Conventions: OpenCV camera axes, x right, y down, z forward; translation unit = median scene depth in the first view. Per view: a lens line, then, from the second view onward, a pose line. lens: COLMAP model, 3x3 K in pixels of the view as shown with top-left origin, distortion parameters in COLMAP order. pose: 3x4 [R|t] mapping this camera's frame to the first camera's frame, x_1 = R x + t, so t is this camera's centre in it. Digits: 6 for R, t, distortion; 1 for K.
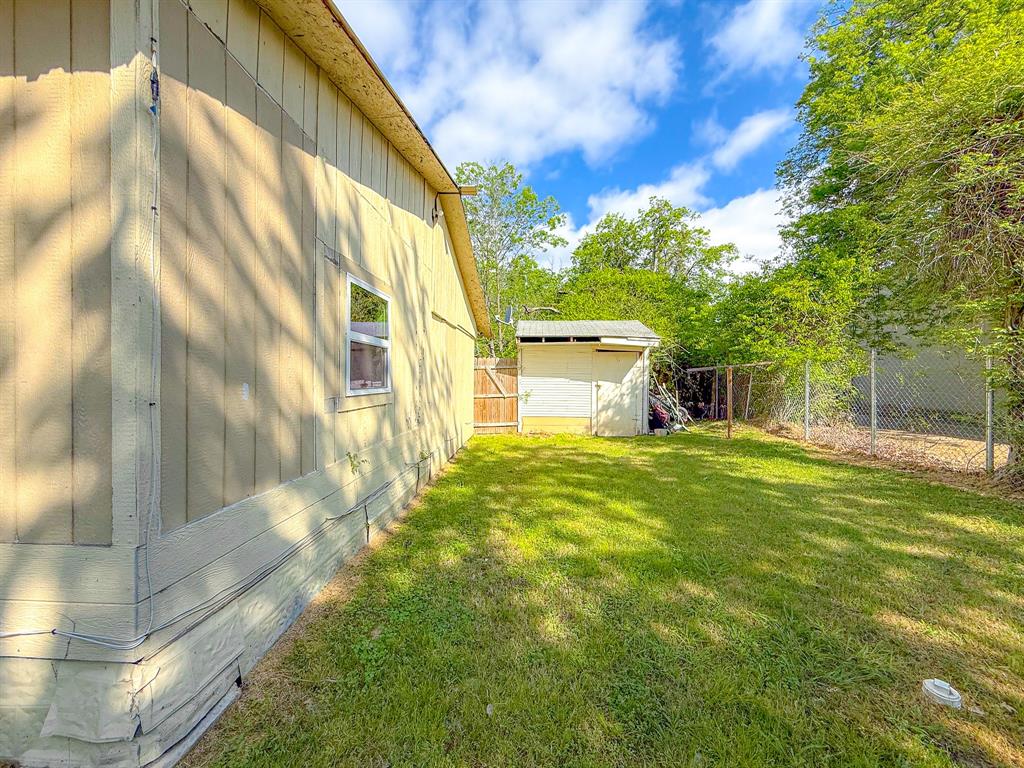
lens RADIAL K [[413.0, 0, 551.5], [0, 413.0, 383.4], [0, 0, 1]] dist [0.000504, 0.000100]
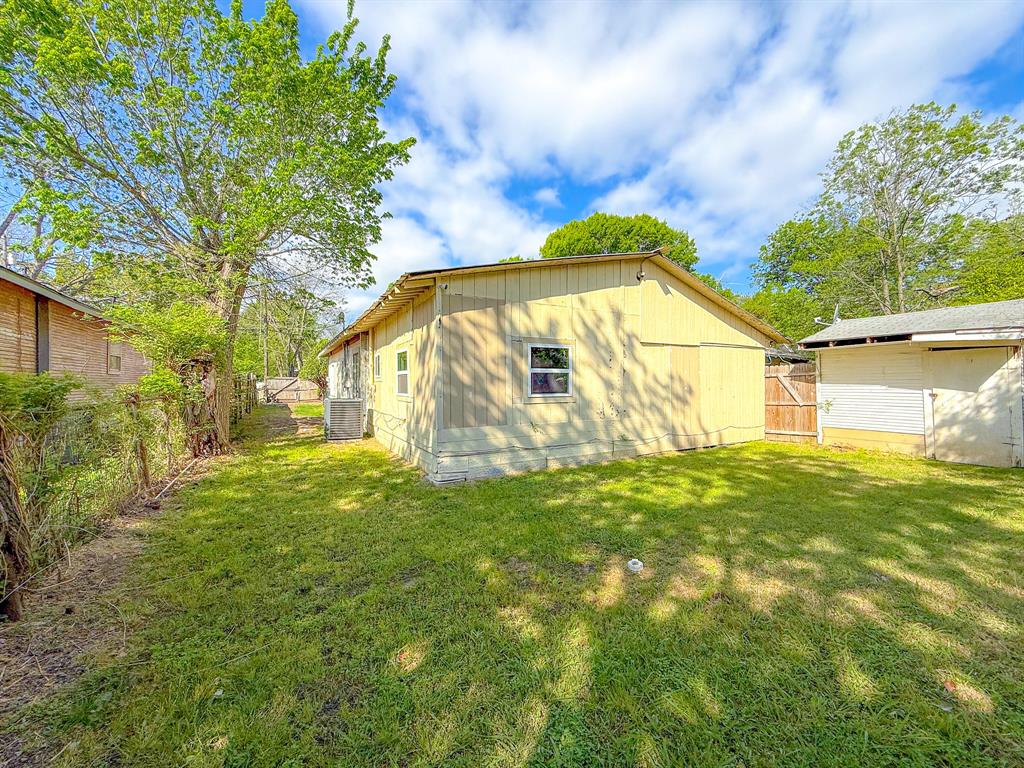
lens RADIAL K [[427.0, 0, 524.1], [0, 427.0, 383.3], [0, 0, 1]] dist [0.000393, 0.000173]
pose [[0.509966, -0.013855, -0.860083, 0.420751], [0.003000, 0.999893, -0.014328, -0.005927], [0.860189, 0.004726, 0.509953, -0.073705]]
